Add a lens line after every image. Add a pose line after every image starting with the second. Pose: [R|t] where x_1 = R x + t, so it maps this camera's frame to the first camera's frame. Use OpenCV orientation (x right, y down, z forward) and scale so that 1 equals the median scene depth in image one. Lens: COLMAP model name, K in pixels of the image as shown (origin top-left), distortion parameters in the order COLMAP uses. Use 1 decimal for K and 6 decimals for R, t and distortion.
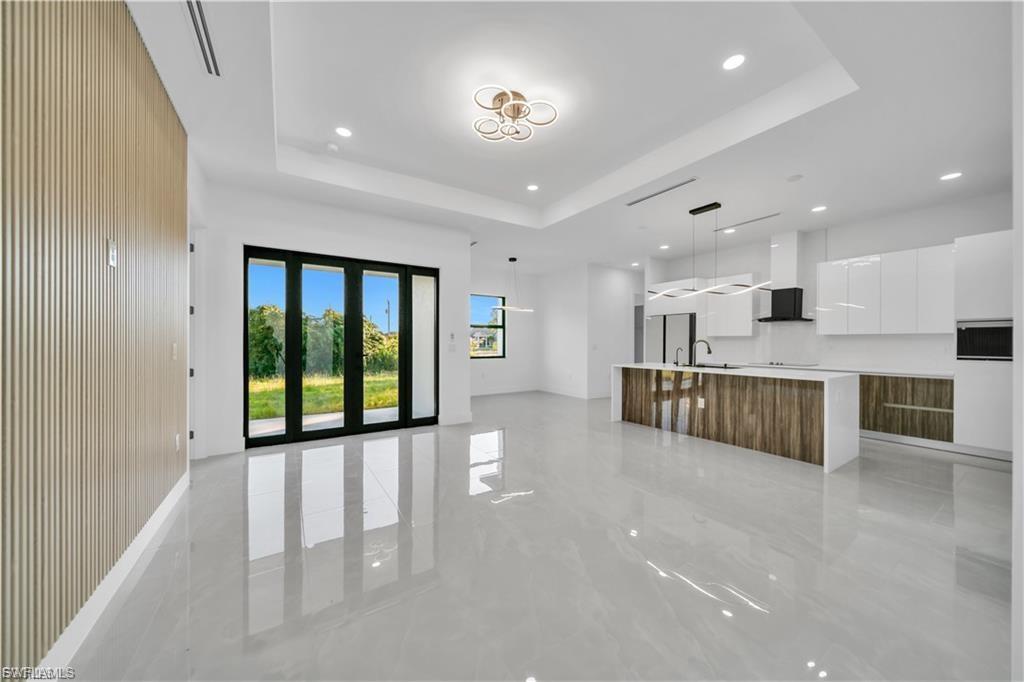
lens RADIAL K [[351.3, 0, 512.4], [0, 351.3, 342.7], [0, 0, 1]] dist [-0.002580, -0.000612]
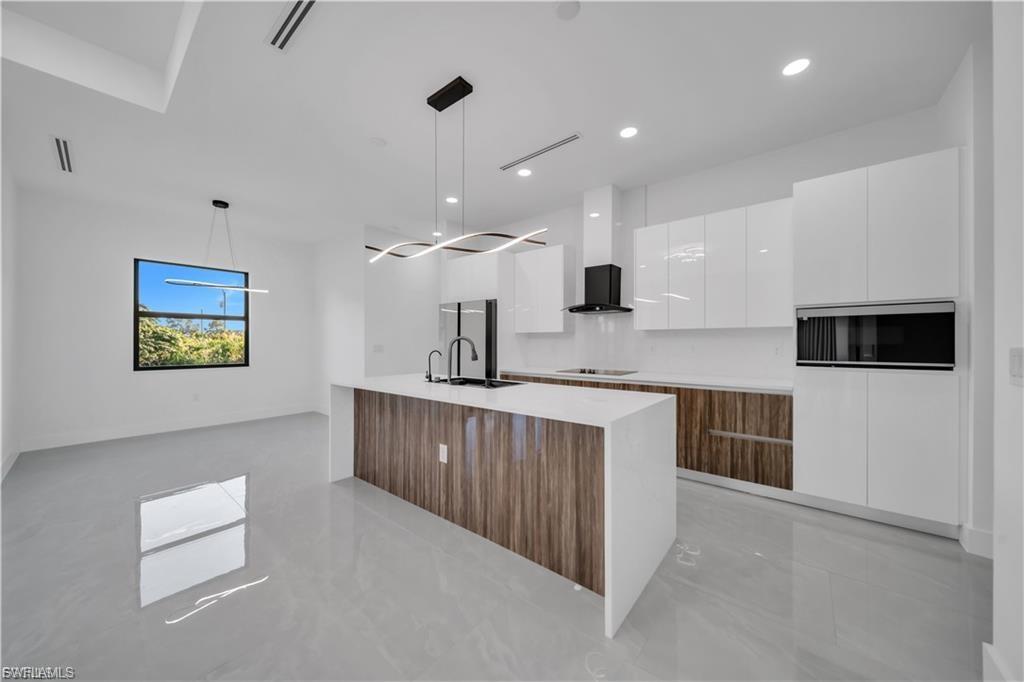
lens RADIAL K [[351.3, 0, 512.0], [0, 351.3, 343.5], [0, 0, 1]] dist [-0.002580, -0.000612]
pose [[0.952408, -0.004706, 0.304791, 0.483165], [0.004001, 0.999988, 0.002938, 0.002190], [-0.304801, -0.001578, 0.952415, 0.462221]]
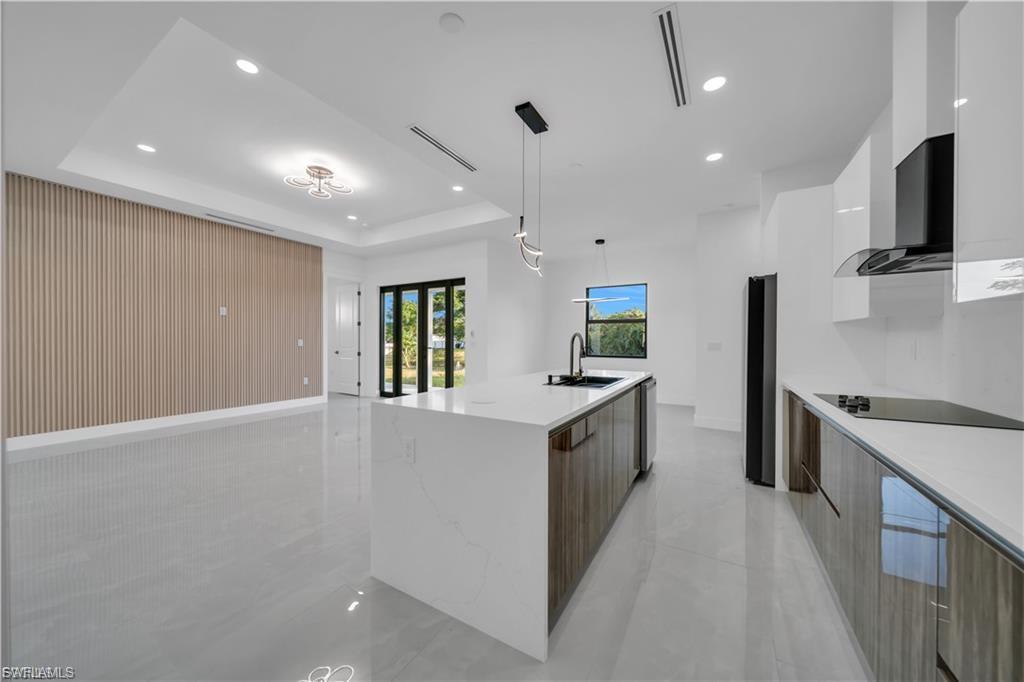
lens RADIAL K [[351.3, 0, 510.2], [0, 351.3, 339.8], [0, 0, 1]] dist [-0.002580, -0.000612]
pose [[0.449813, -0.000651, -0.893123, 1.099439], [-0.004569, 0.999985, -0.003030, 0.006630], [0.893111, 0.005444, 0.449803, 0.706416]]
